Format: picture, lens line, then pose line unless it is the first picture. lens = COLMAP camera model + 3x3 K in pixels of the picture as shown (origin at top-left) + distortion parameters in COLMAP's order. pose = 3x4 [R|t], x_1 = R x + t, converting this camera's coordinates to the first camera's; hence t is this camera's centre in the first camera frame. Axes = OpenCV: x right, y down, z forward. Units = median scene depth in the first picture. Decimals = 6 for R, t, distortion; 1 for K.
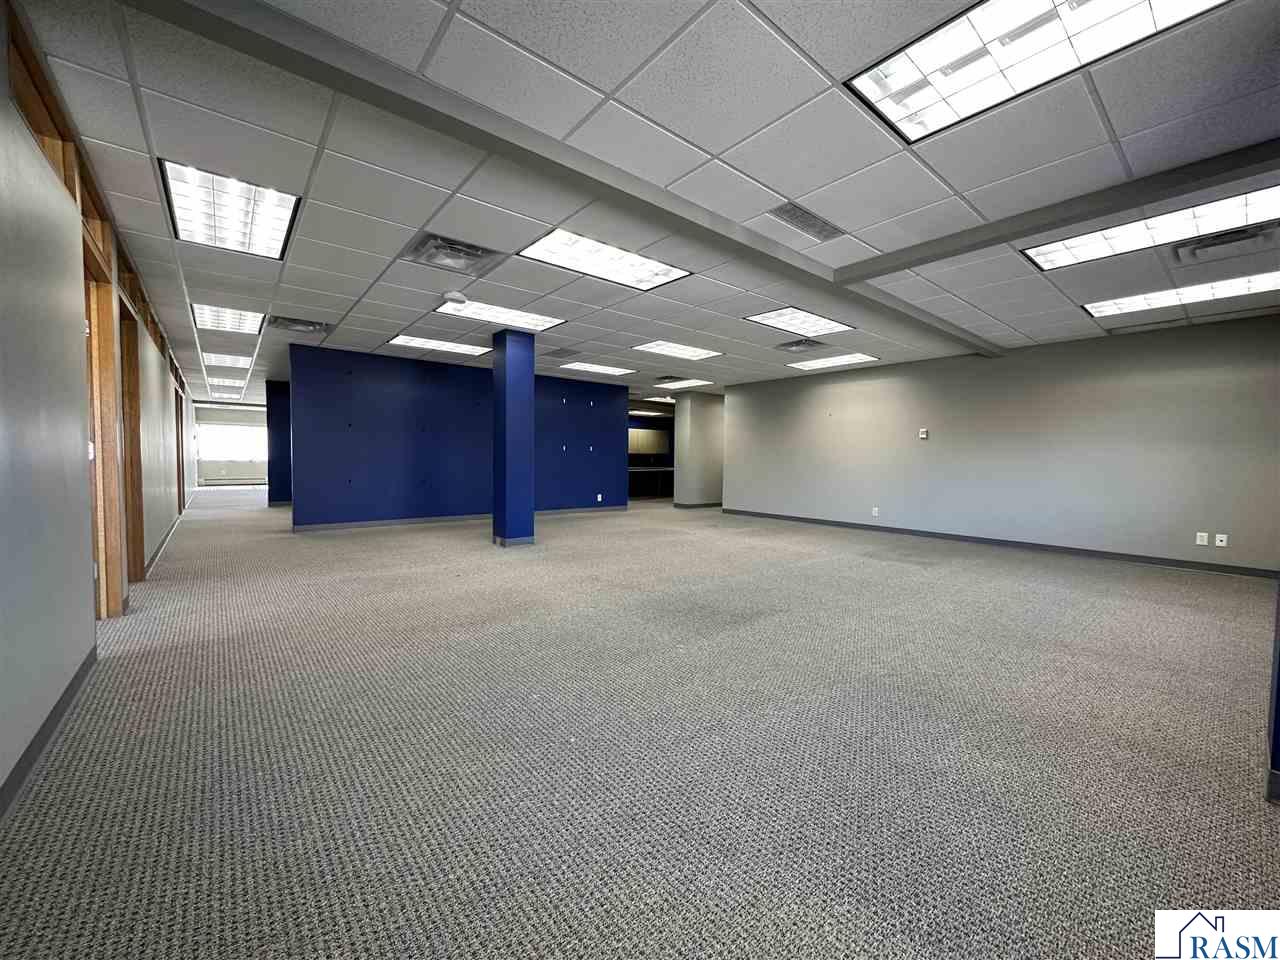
lens RADIAL K [[508.8, 0, 630.2], [0, 508.8, 477.0], [0, 0, 1]] dist [-0.017036, 0.000090]
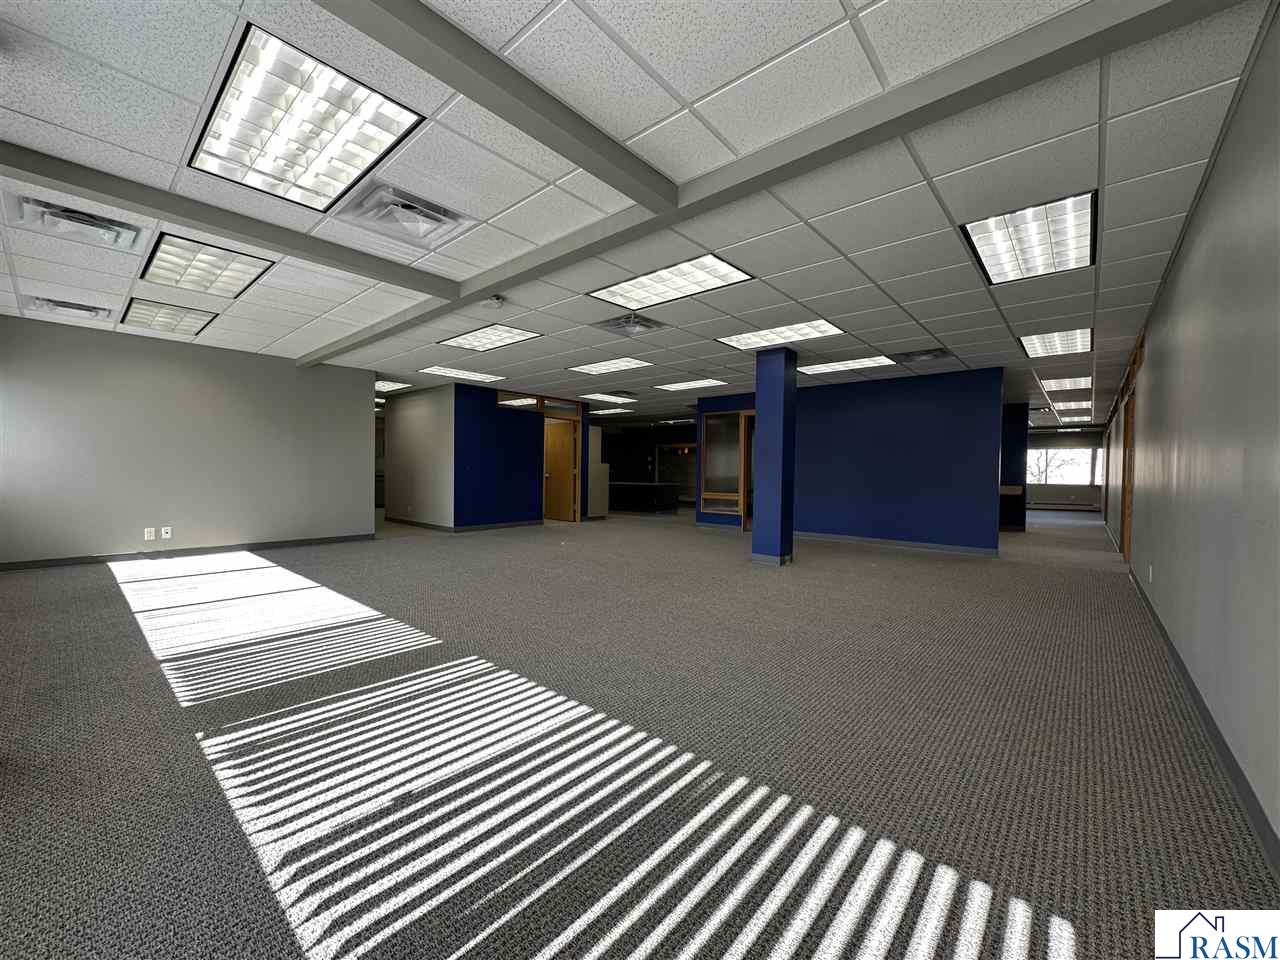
lens RADIAL K [[508.8, 0, 630.2], [0, 508.8, 477.0], [0, 0, 1]] dist [-0.017036, 0.000090]
pose [[0.159708, -0.001128, -0.987164, 0.083507], [-0.049011, 0.998757, -0.009070, -0.001750], [0.985947, 0.049830, 0.159454, 0.067929]]
